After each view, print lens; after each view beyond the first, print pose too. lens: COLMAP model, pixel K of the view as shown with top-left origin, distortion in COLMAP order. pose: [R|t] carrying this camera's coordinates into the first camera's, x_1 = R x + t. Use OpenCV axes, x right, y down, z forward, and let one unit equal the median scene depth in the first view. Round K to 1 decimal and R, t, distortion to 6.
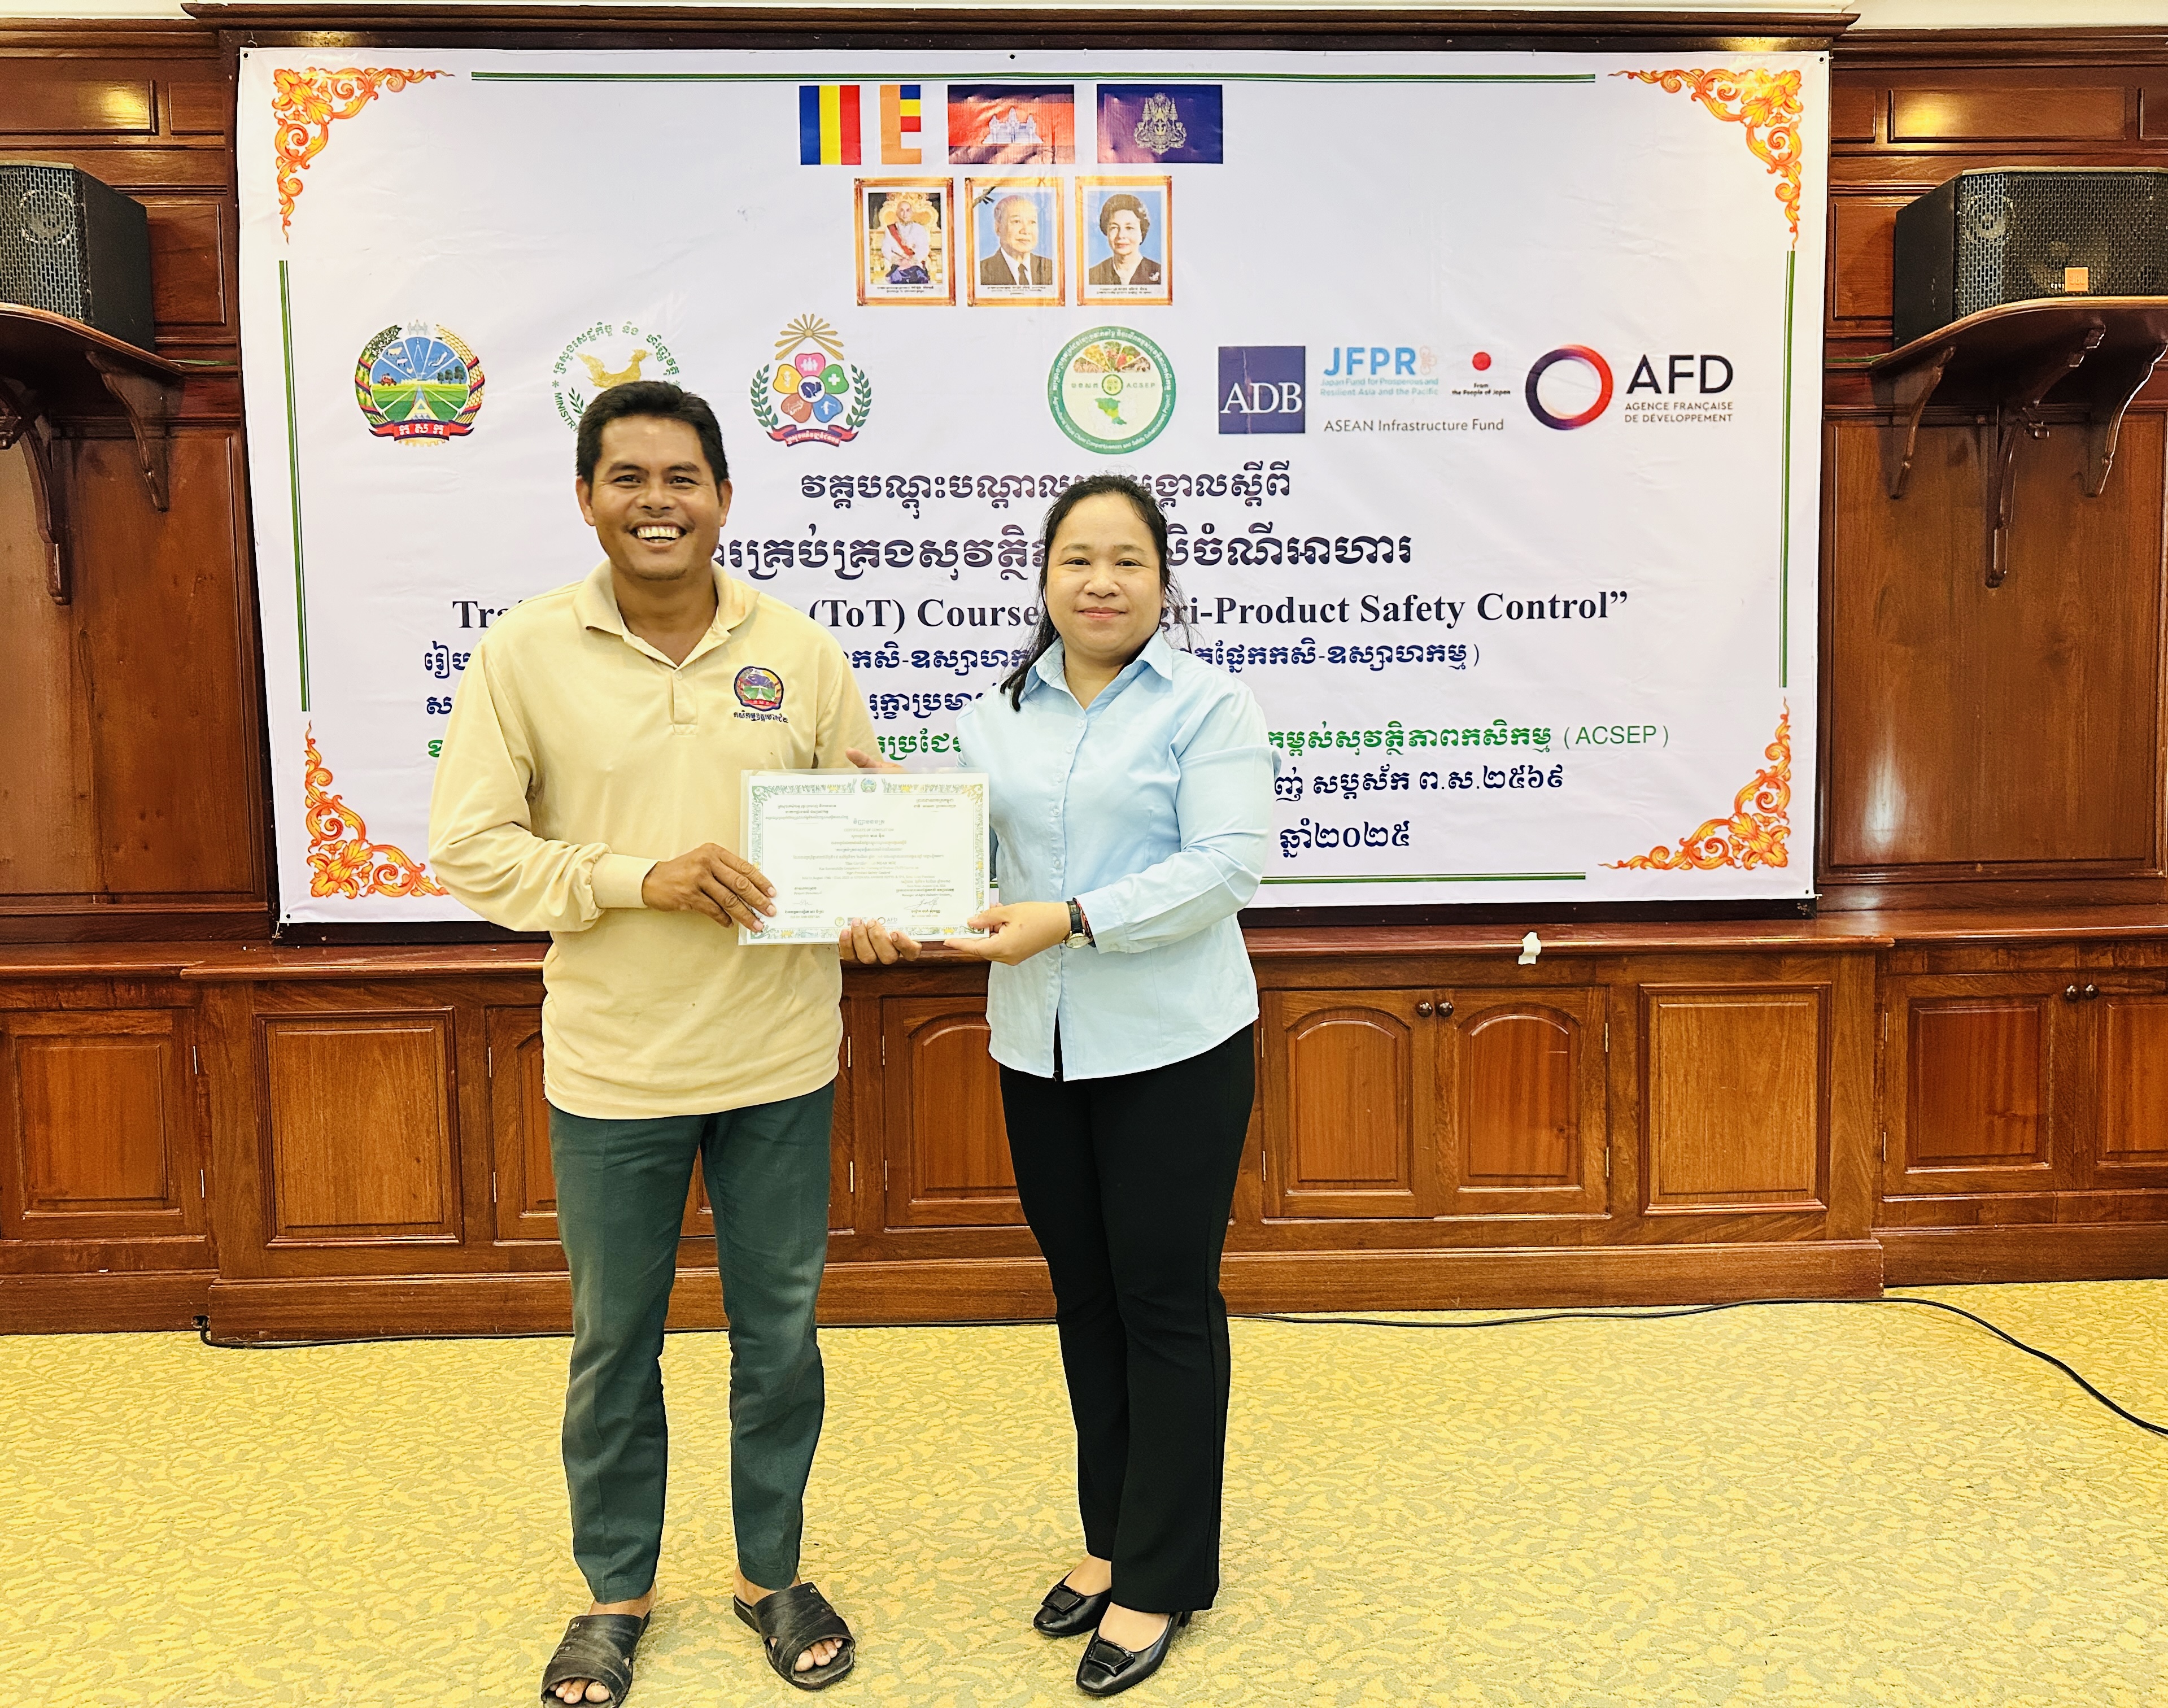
lens RADIAL K [[1598.9, 0, 1129.9], [0, 1598.9, 856.8], [0, 0, 1]] dist [0.047072, -0.064533]
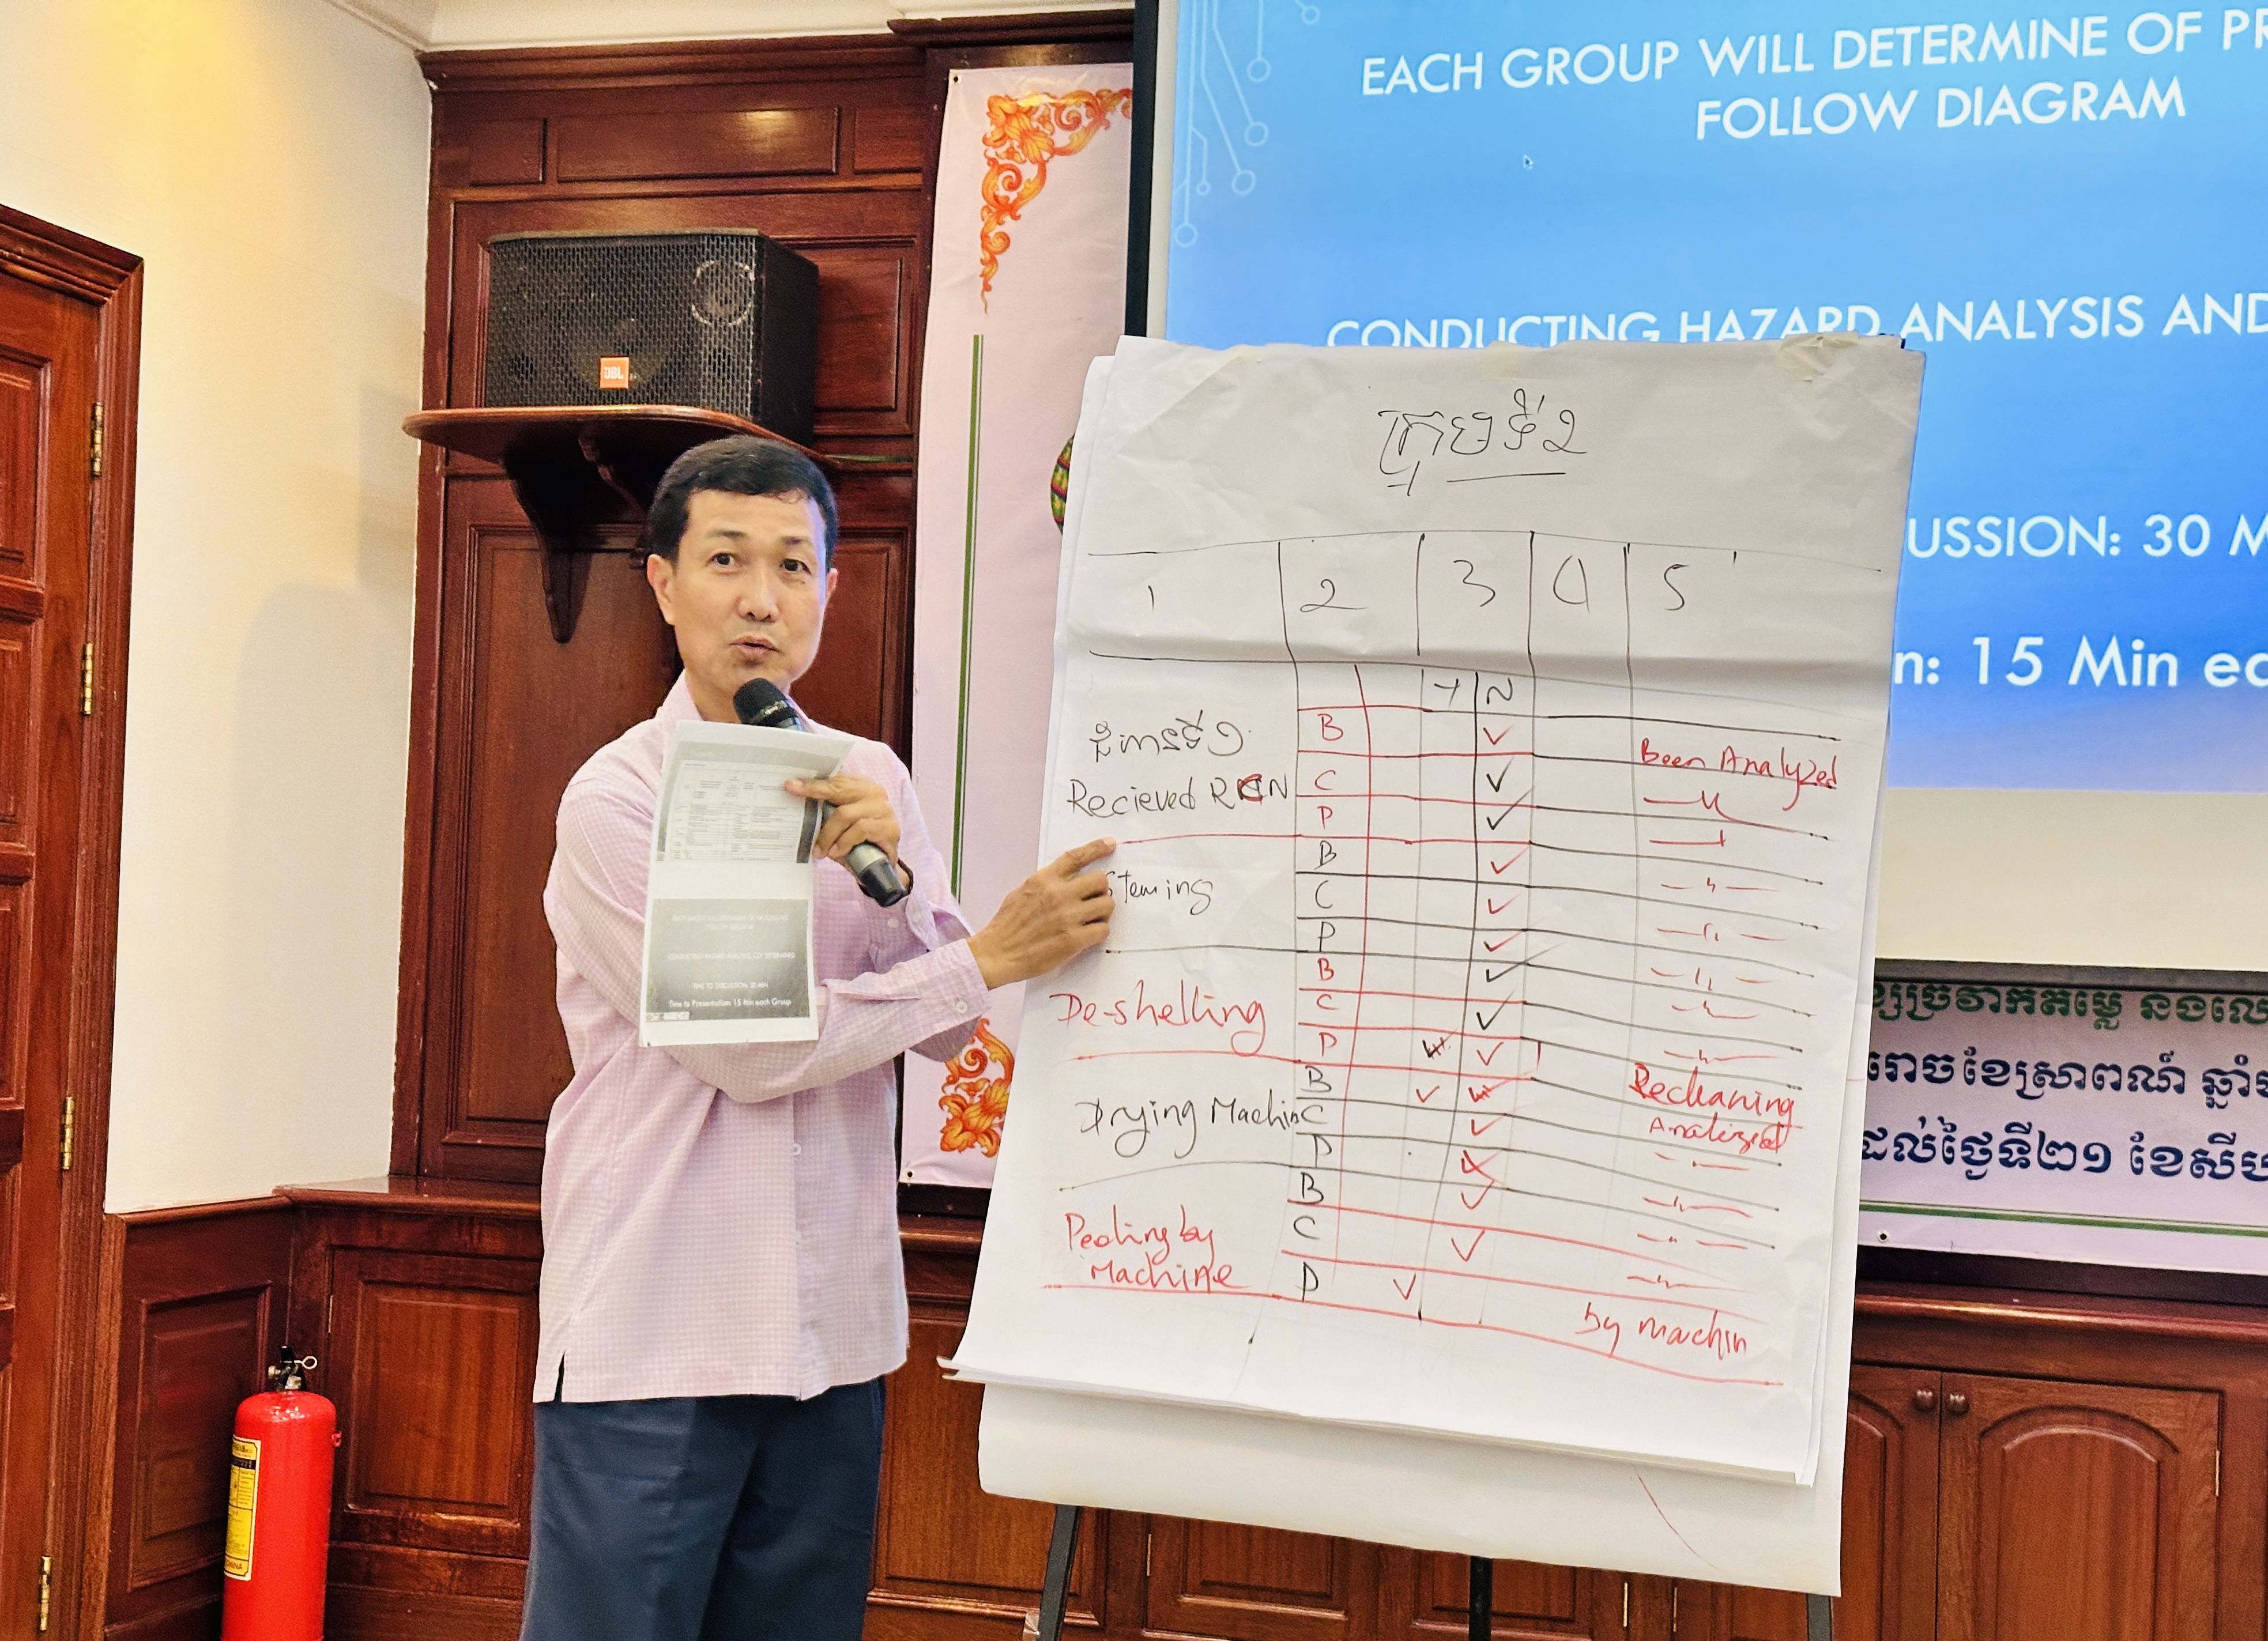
lens RADIAL K [[3171.8, 0, 1108.3], [0, 3171.8, 905.6], [0, 0, 1]] dist [0.074407, 0.000000]
pose [[0.941202, 0.044935, -0.334841, 0.062571], [-0.076718, 0.993650, -0.082300, 0.027638], [0.329017, 0.103150, 0.938674, -0.394171]]
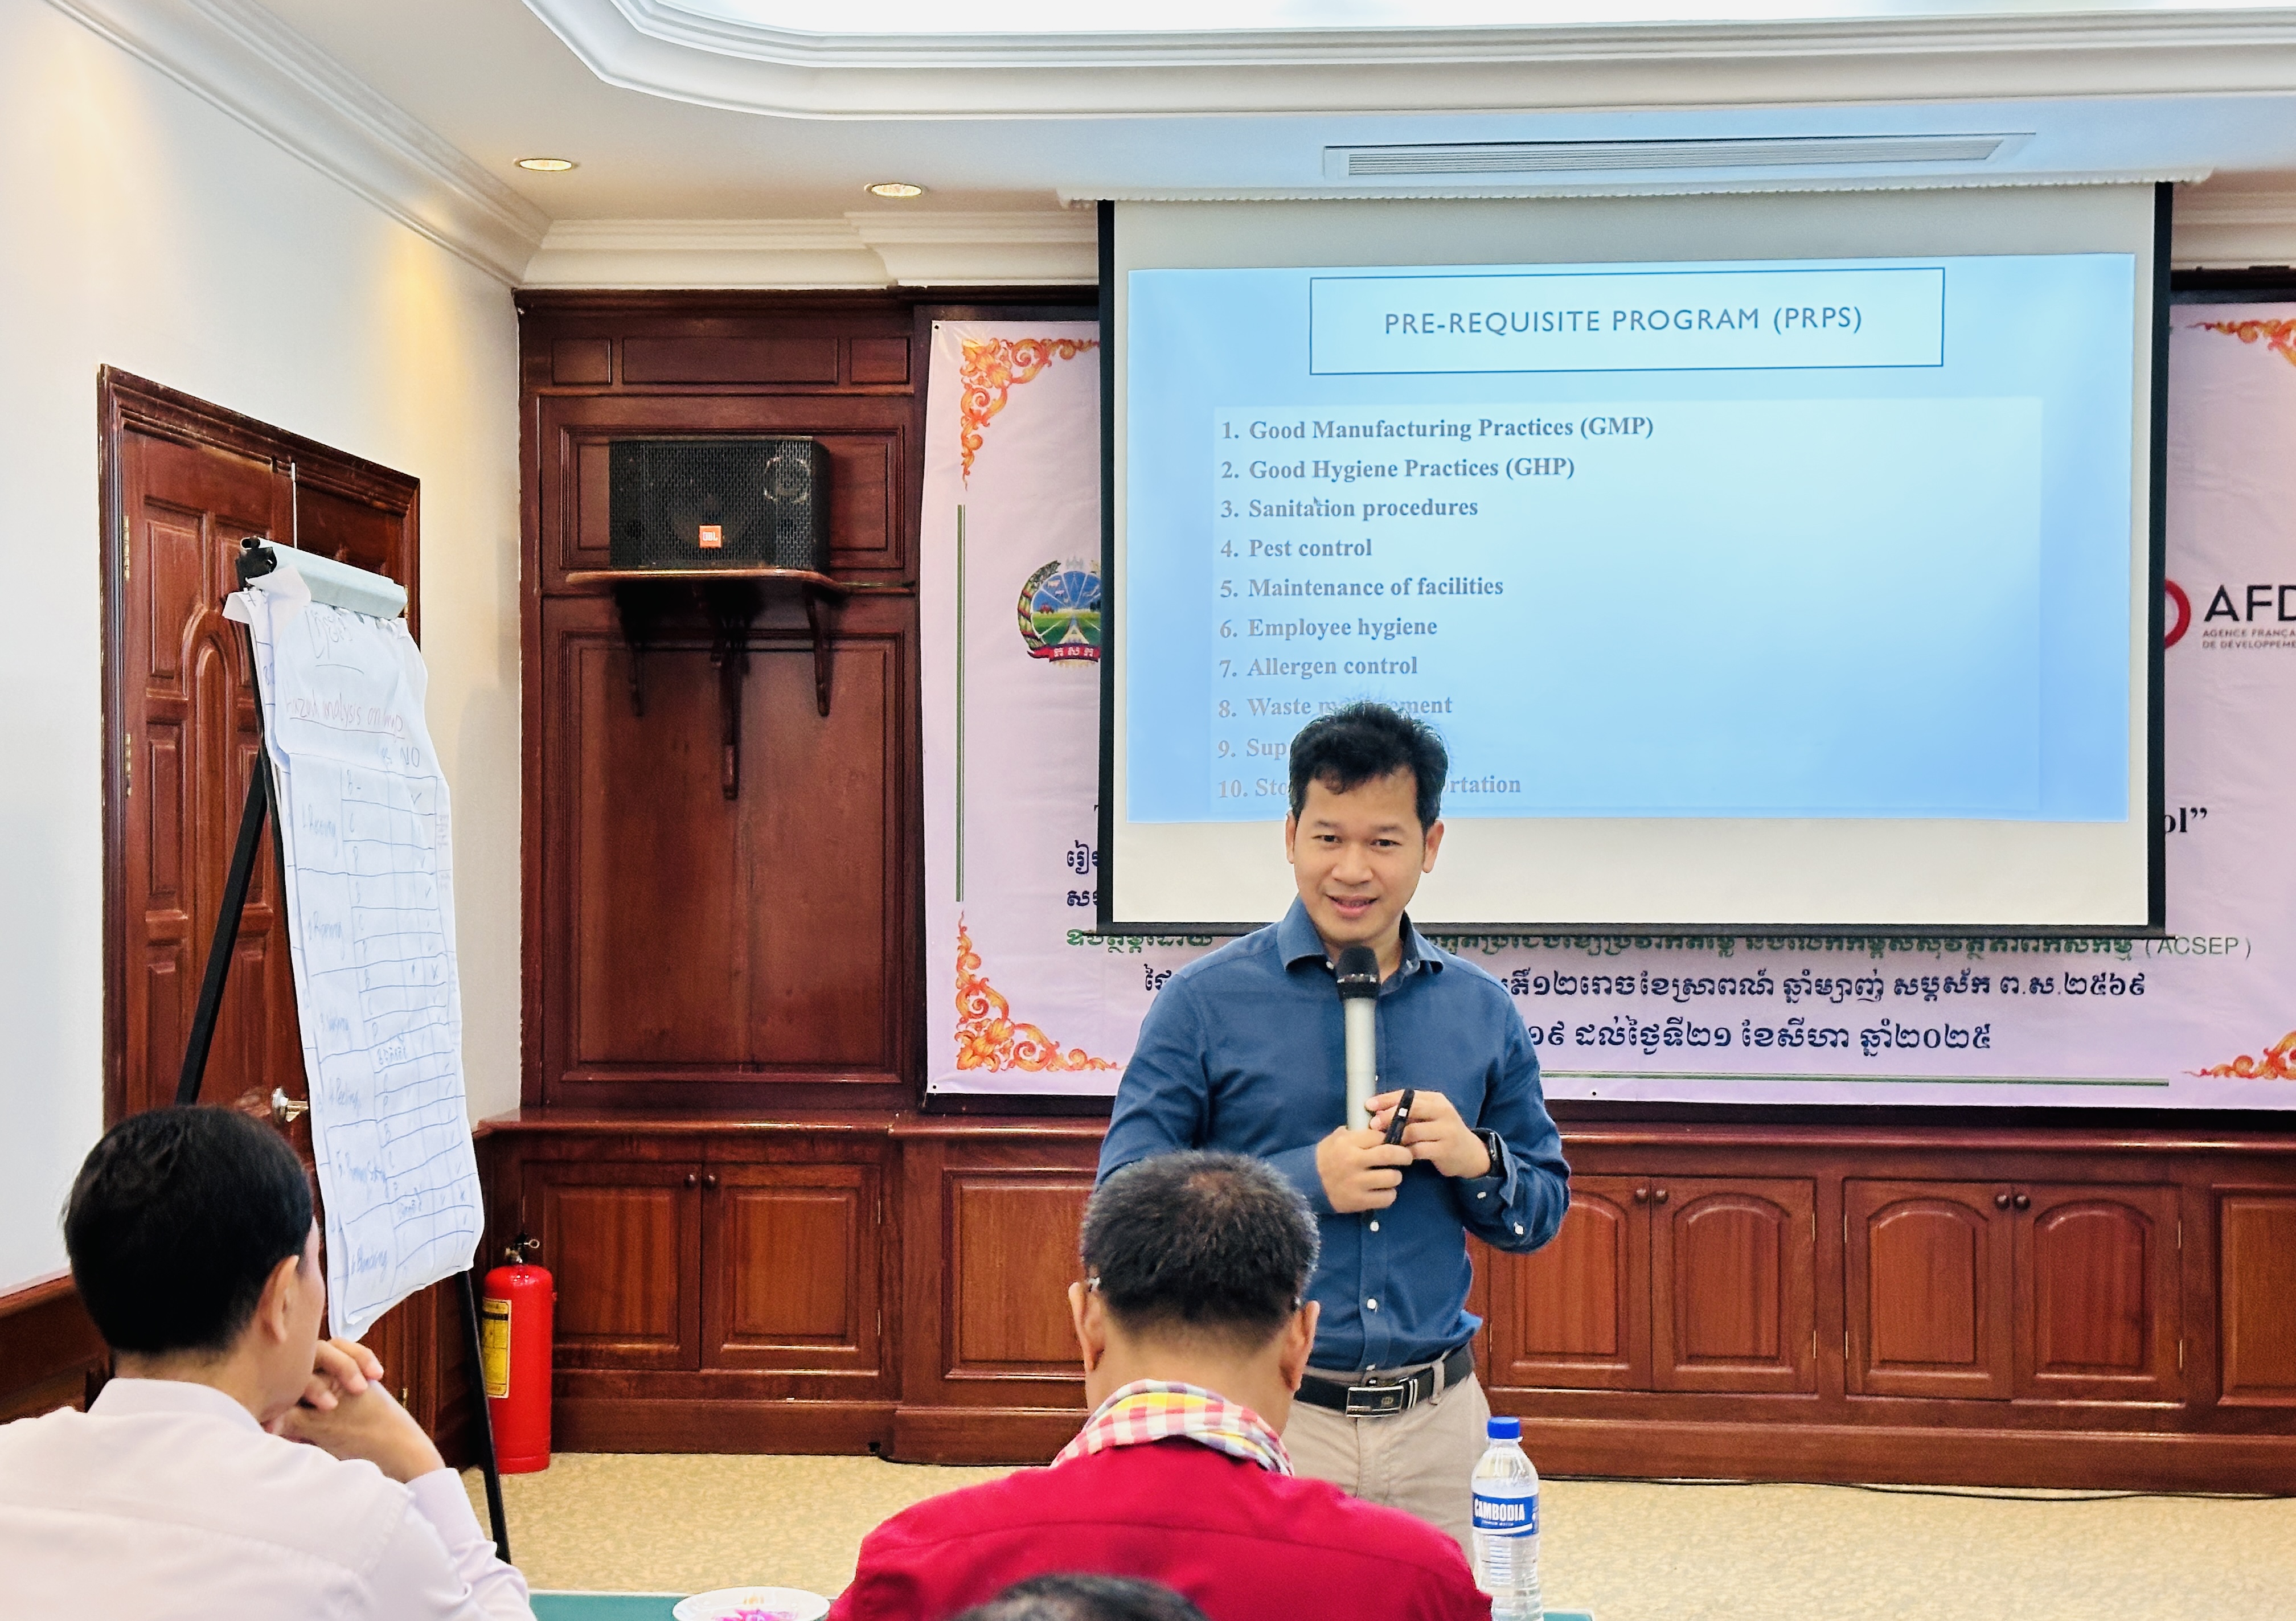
lens RADIAL K [[3211.1, 0, 1082.3], [0, 3211.1, 819.5], [0, 0, 1]] dist [0.074407, 0.000000]
pose [[0.992310, 0.014865, -0.122883, -0.158109], [-0.023927, 0.997074, -0.072603, 0.011902], [0.121444, 0.074985, 0.989762, -1.188244]]
